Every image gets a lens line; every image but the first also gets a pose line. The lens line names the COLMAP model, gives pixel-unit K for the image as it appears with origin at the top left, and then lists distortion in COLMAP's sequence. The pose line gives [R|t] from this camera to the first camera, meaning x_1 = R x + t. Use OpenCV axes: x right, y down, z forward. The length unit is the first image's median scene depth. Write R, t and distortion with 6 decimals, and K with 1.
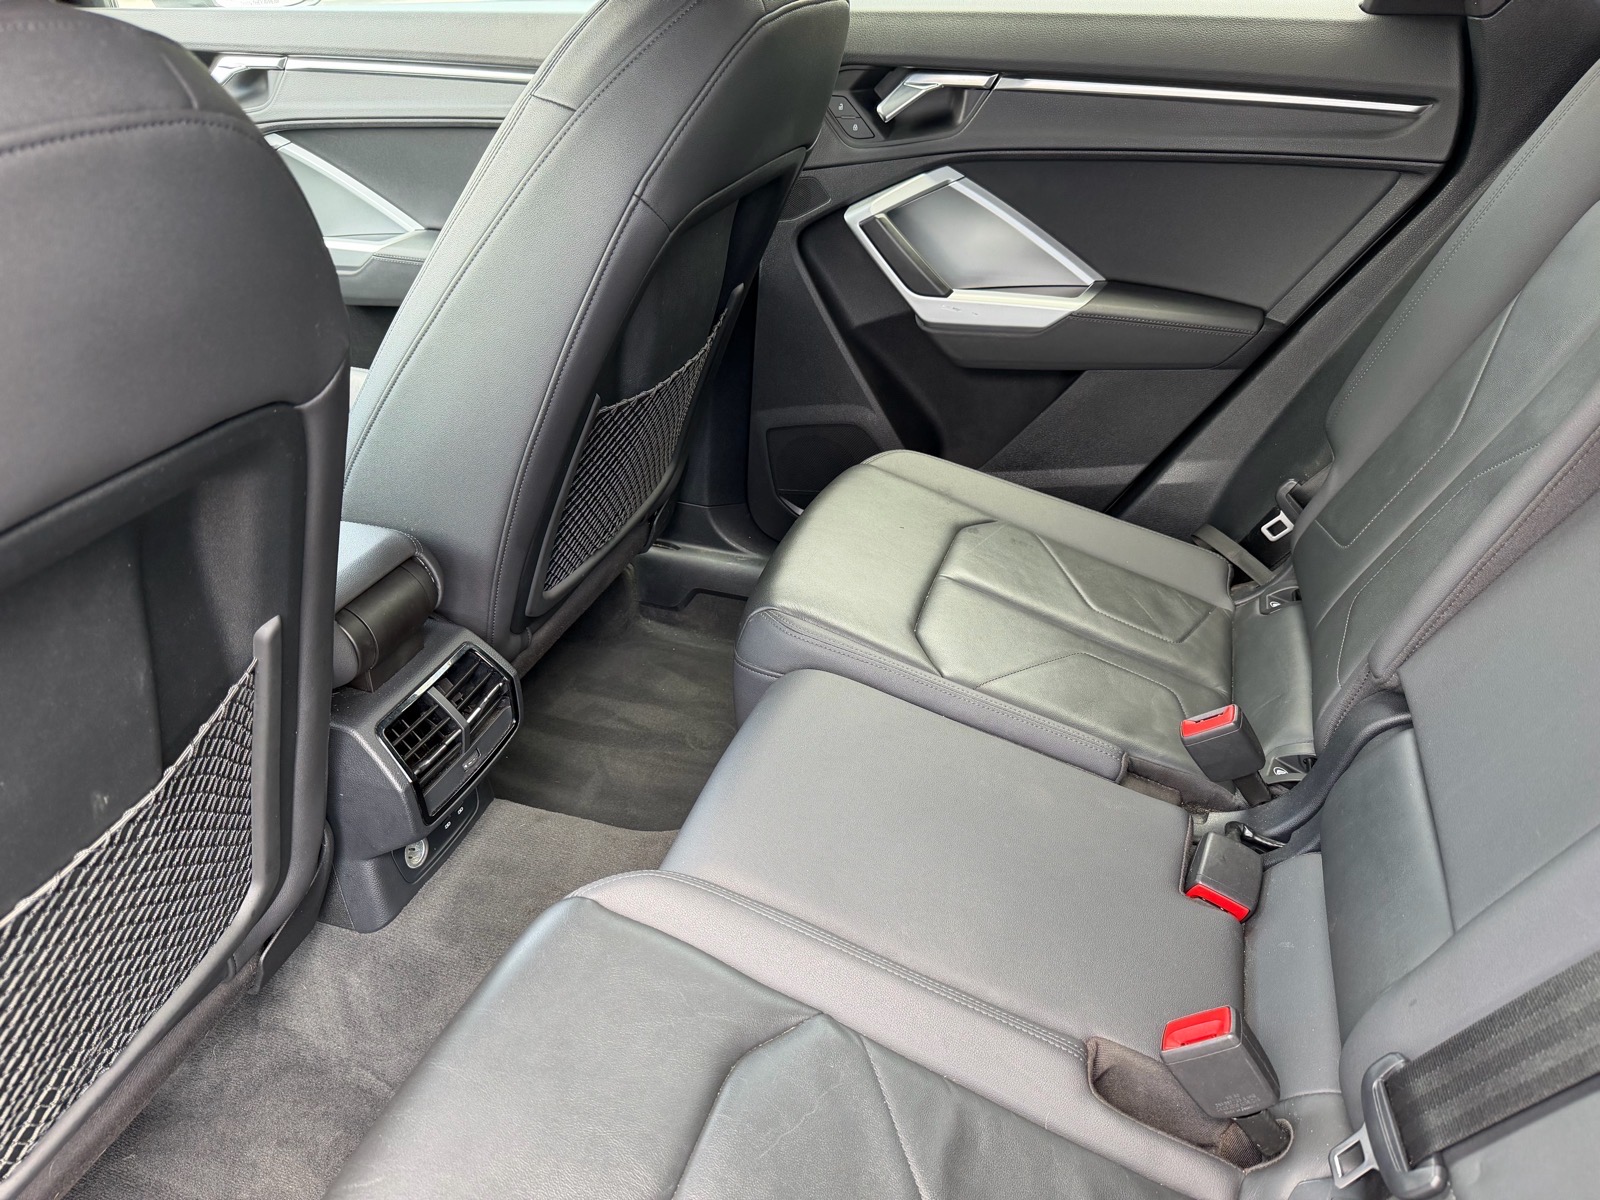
lens RADIAL K [[1131.4, 0, 800.0], [0, 1131.4, 600.0], [0, 0, 1]] dist [0.071217, -0.122036]
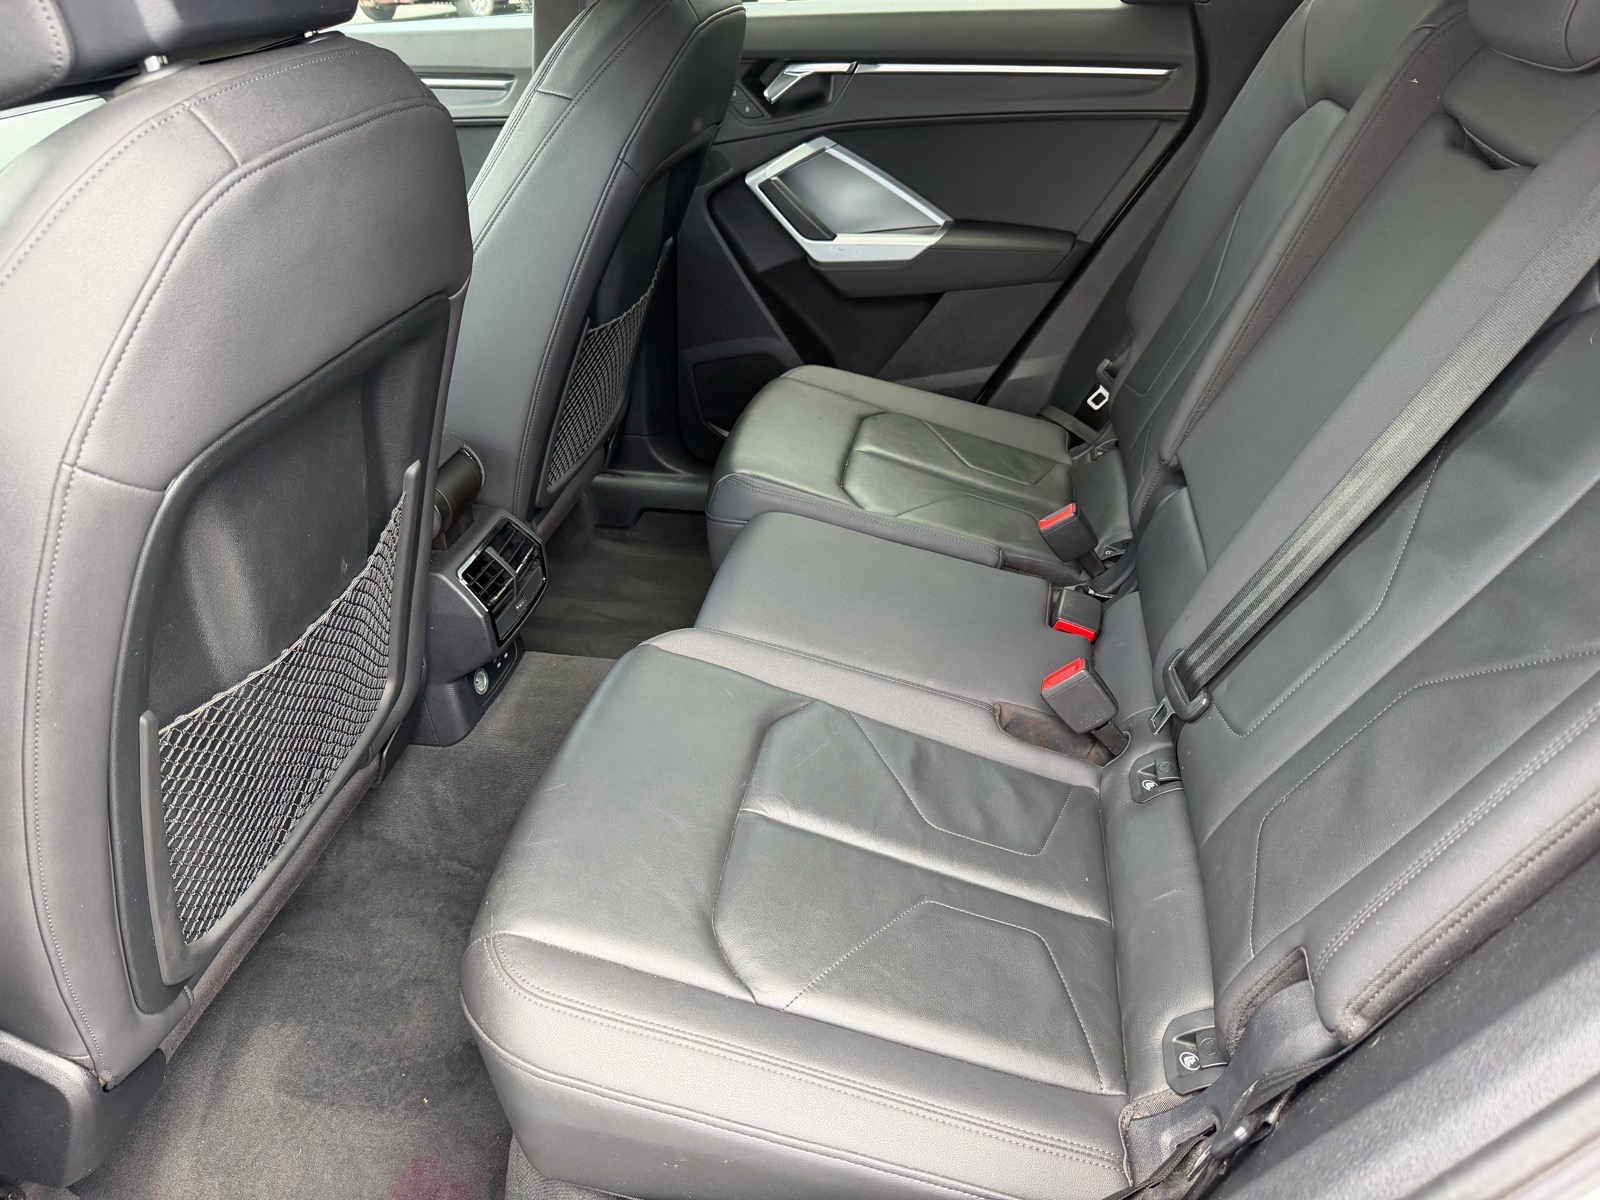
lens RADIAL K [[1198.3, 0, 804.2], [0, 1198.3, 626.6], [0, 0, 1]] dist [0.130066, -0.258573]
pose [[0.987915, -0.099394, 0.118932, -0.113881], [0.099859, 0.994999, 0.002059, 0.167996], [-0.118542, 0.009843, 0.992900, -0.356076]]
